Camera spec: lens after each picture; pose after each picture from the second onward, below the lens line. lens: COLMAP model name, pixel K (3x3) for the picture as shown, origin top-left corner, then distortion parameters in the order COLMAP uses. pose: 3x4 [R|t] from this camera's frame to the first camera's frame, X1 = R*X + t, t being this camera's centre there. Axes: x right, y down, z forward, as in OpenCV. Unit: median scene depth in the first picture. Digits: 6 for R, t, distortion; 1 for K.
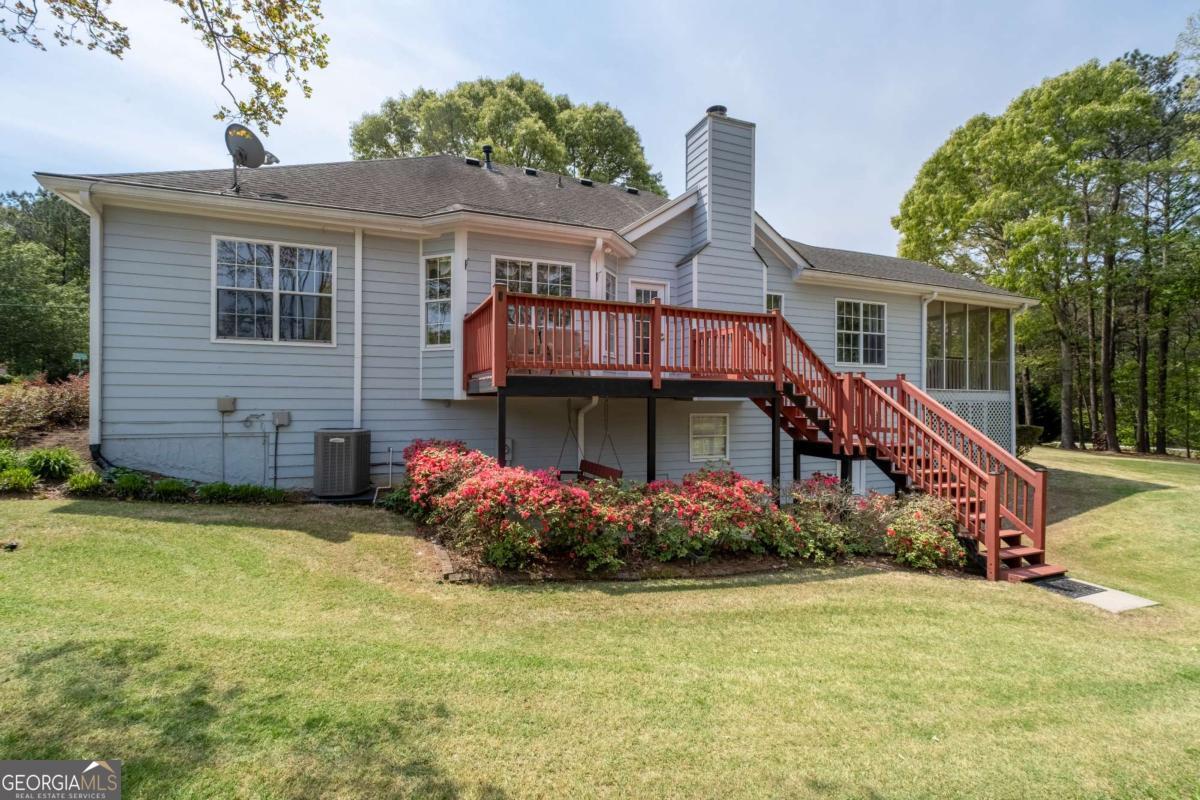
lens RADIAL K [[546.6, 0, 602.5], [0, 546.6, 404.1], [0, 0, 1]] dist [-0.006012, 0.000413]
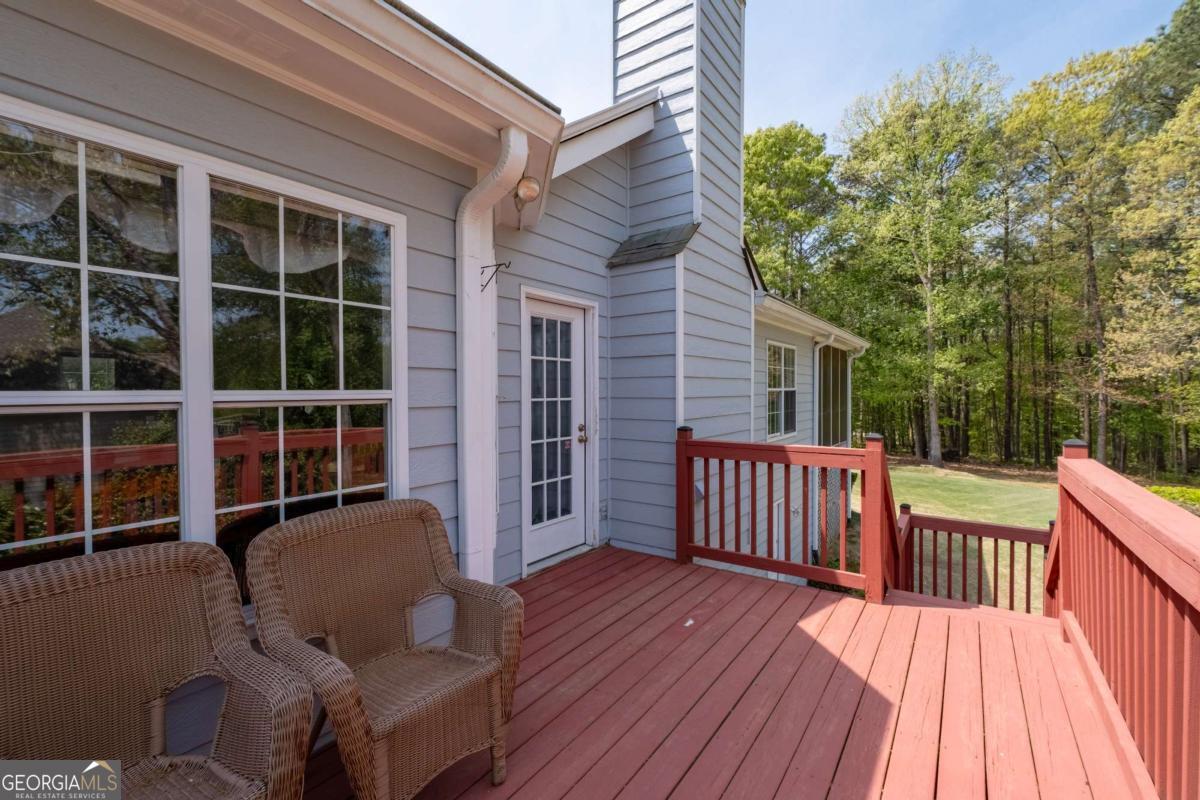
lens RADIAL K [[510.9, 0, 594.0], [0, 510.9, 397.8], [0, 0, 1]] dist [-0.004970, 0.000837]
pose [[0.857156, -0.013489, 0.514880, -0.100451], [0.002842, 0.999766, 0.021462, -0.191860], [-0.515049, -0.016933, 0.856994, 0.802617]]
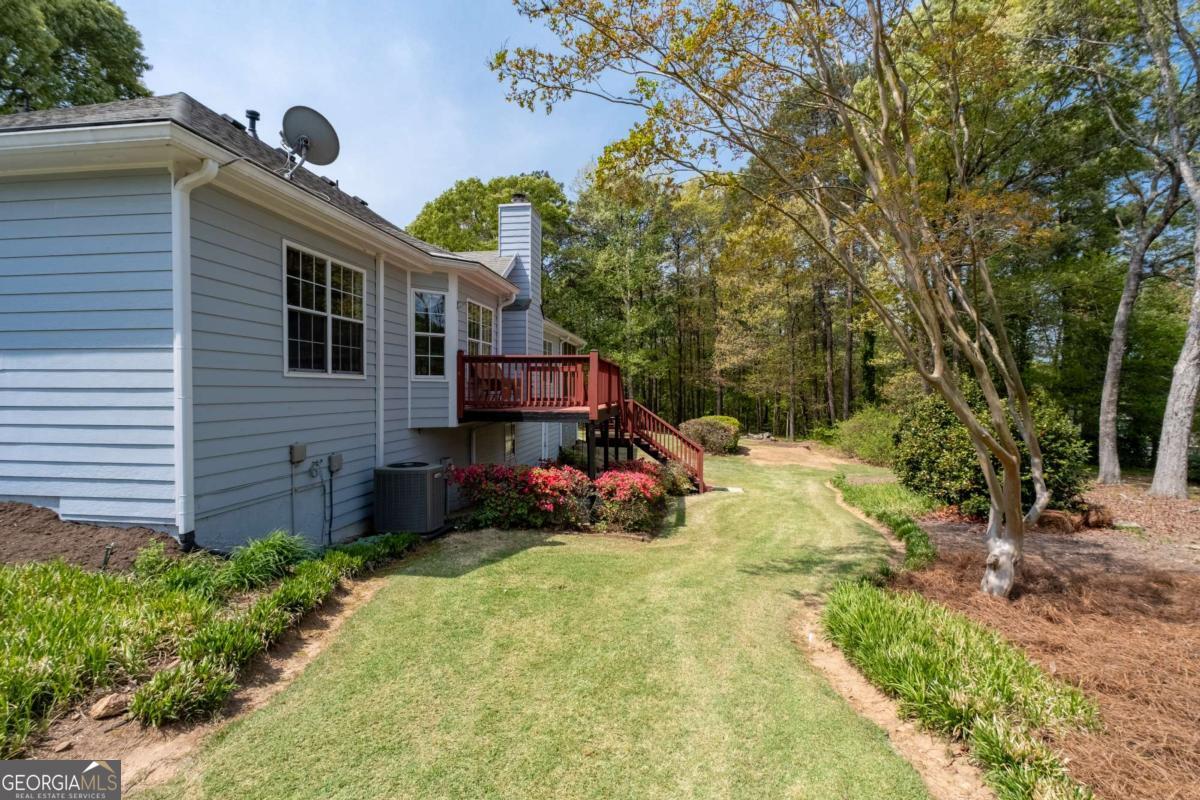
lens RADIAL K [[546.6, 0, 604.2], [0, 546.6, 393.9], [0, 0, 1]] dist [-0.006012, 0.000413]
pose [[0.500599, -0.007489, 0.865647, -1.039411], [-0.011124, 0.999824, 0.015083, -0.093753], [-0.865608, -0.017180, 0.500428, 0.178177]]
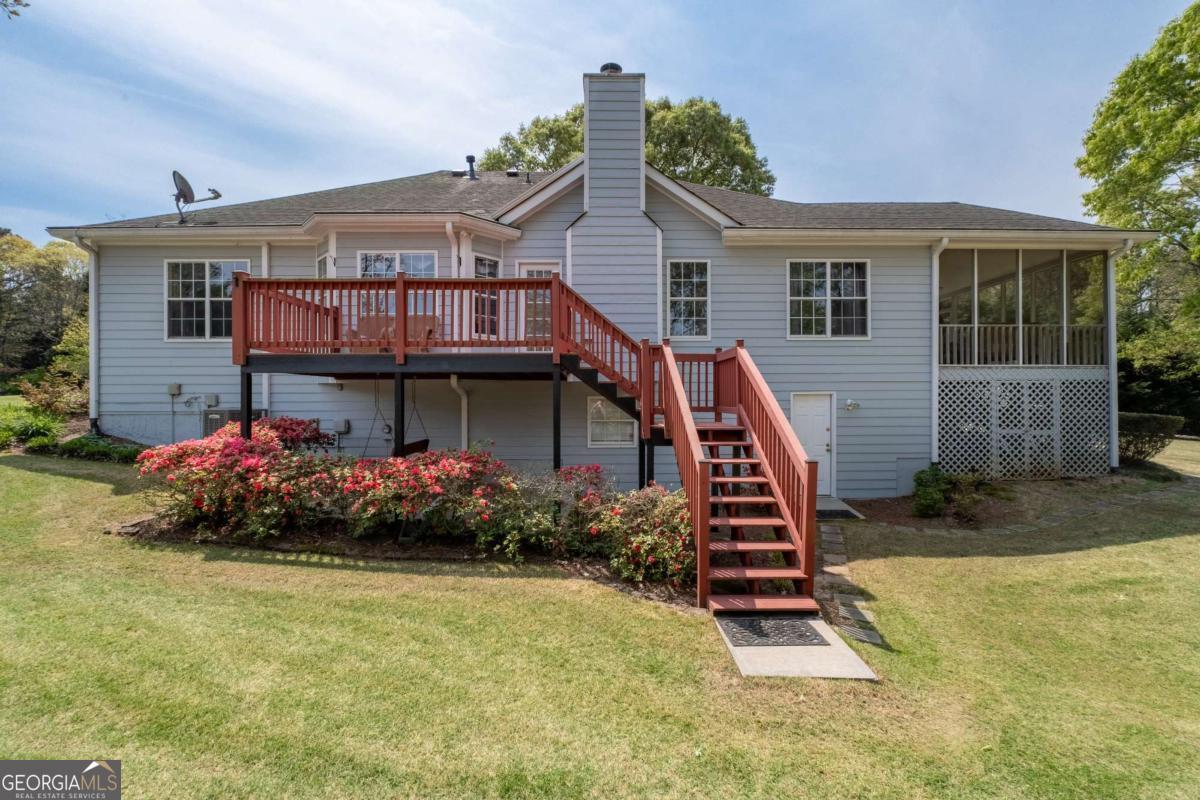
lens RADIAL K [[510.9, 0, 602.3], [0, 510.9, 401.9], [0, 0, 1]] dist [-0.004970, 0.000837]
pose [[0.927865, -0.006850, -0.372852, 0.630868], [0.005313, 0.999973, -0.005151, 0.037934], [0.372877, 0.002799, 0.927876, 0.233523]]
